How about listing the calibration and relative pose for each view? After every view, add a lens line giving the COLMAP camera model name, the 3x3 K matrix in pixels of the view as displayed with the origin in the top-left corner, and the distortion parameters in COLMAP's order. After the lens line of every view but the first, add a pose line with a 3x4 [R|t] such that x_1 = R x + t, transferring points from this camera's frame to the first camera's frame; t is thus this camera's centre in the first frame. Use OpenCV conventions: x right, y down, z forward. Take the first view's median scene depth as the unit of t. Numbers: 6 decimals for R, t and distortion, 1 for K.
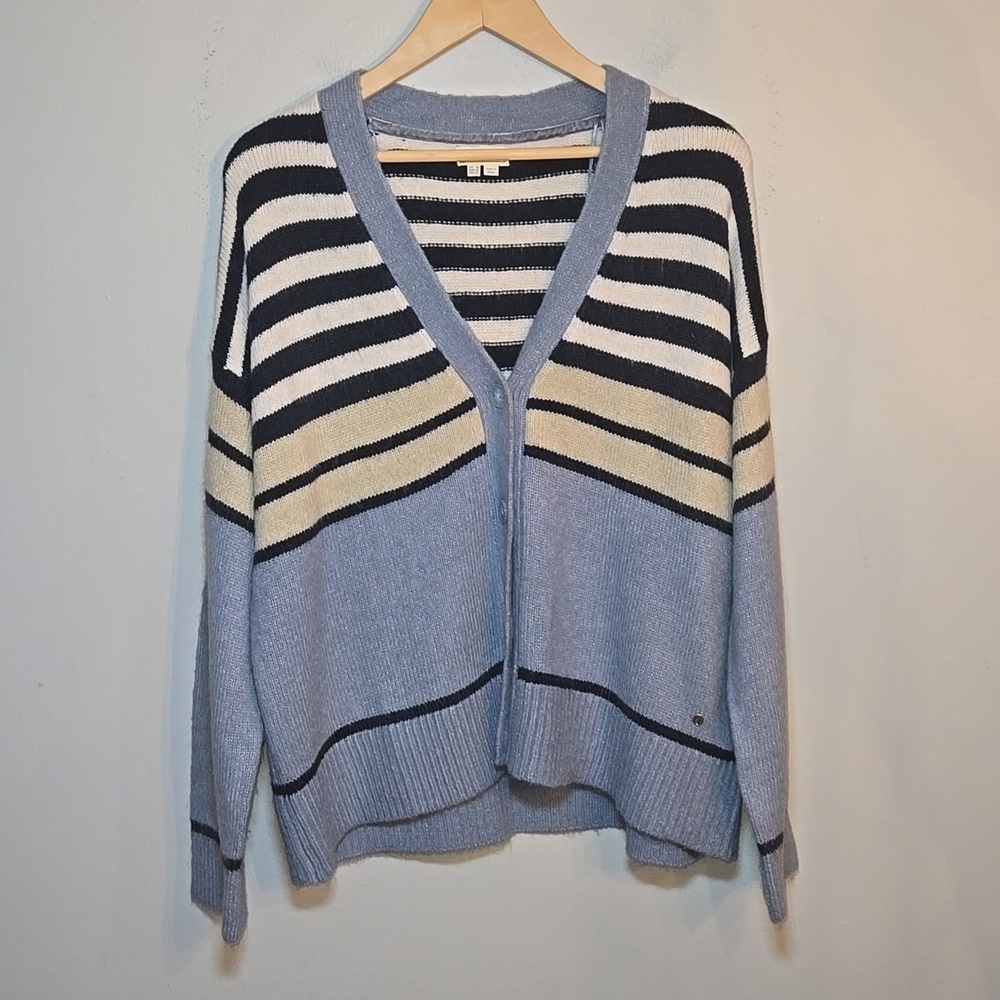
lens RADIAL K [[1414.8, 0, 507.3], [0, 1414.8, 497.2], [0, 0, 1]] dist [0.050177, 0.000000]
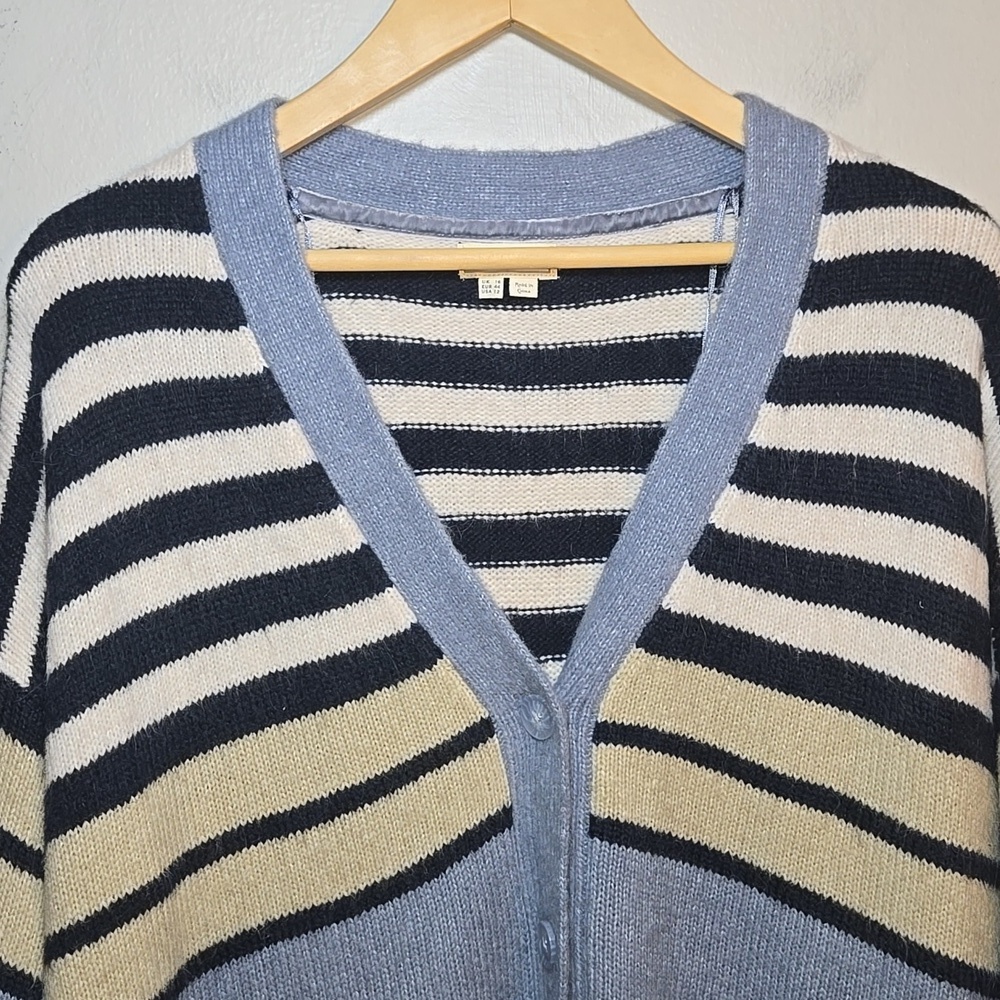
lens RADIAL K [[1414.8, 0, 495.1], [0, 1414.8, 496.9], [0, 0, 1]] dist [0.050177, 0.000000]
pose [[0.999767, 0.002157, 0.021477, -0.033138], [-0.000104, 0.995462, -0.095161, -0.102406], [-0.021584, 0.095137, 0.995230, 0.481882]]
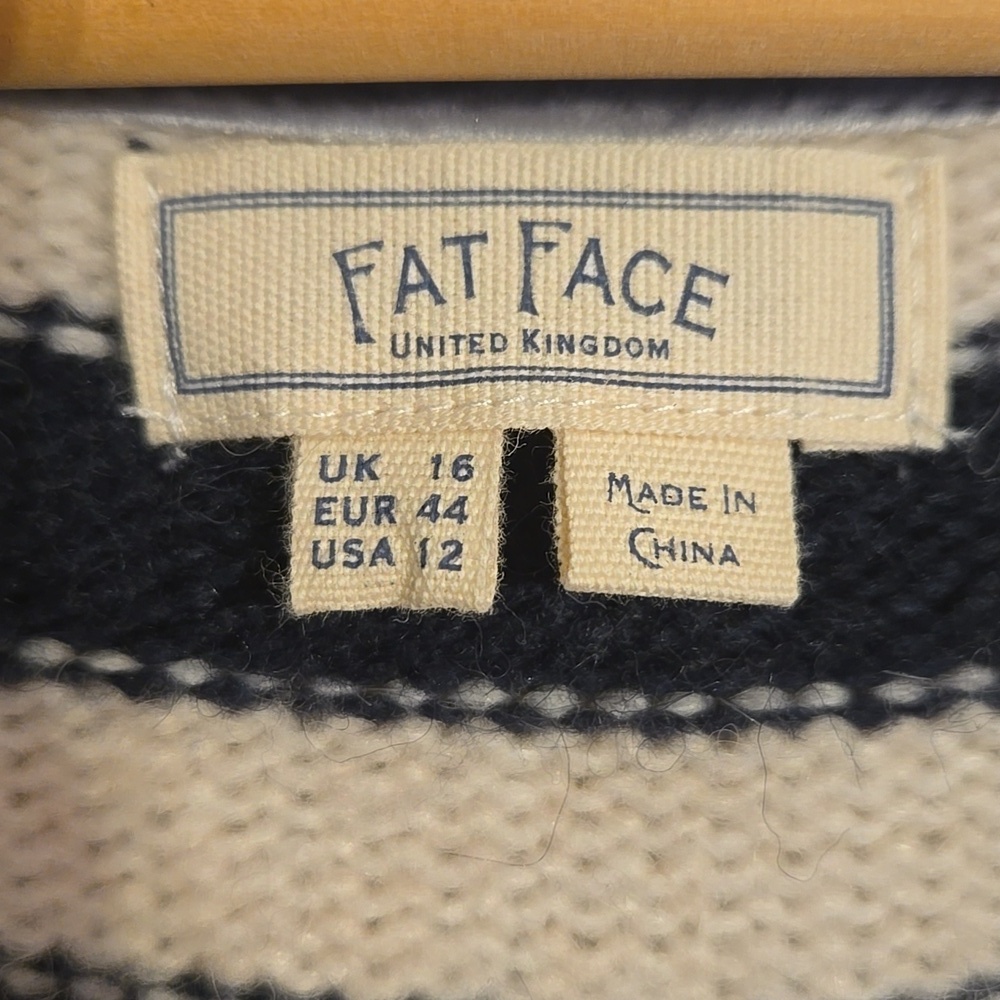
lens RADIAL K [[1414.8, 0, 499.8], [0, 1414.8, 500.5], [0, 0, 1]] dist [0.050177, 0.000000]
pose [[0.999983, 0.004201, -0.004008, -0.018785], [-0.005584, 0.885239, -0.465103, -0.201388], [0.001594, 0.465118, 0.885248, 0.940759]]
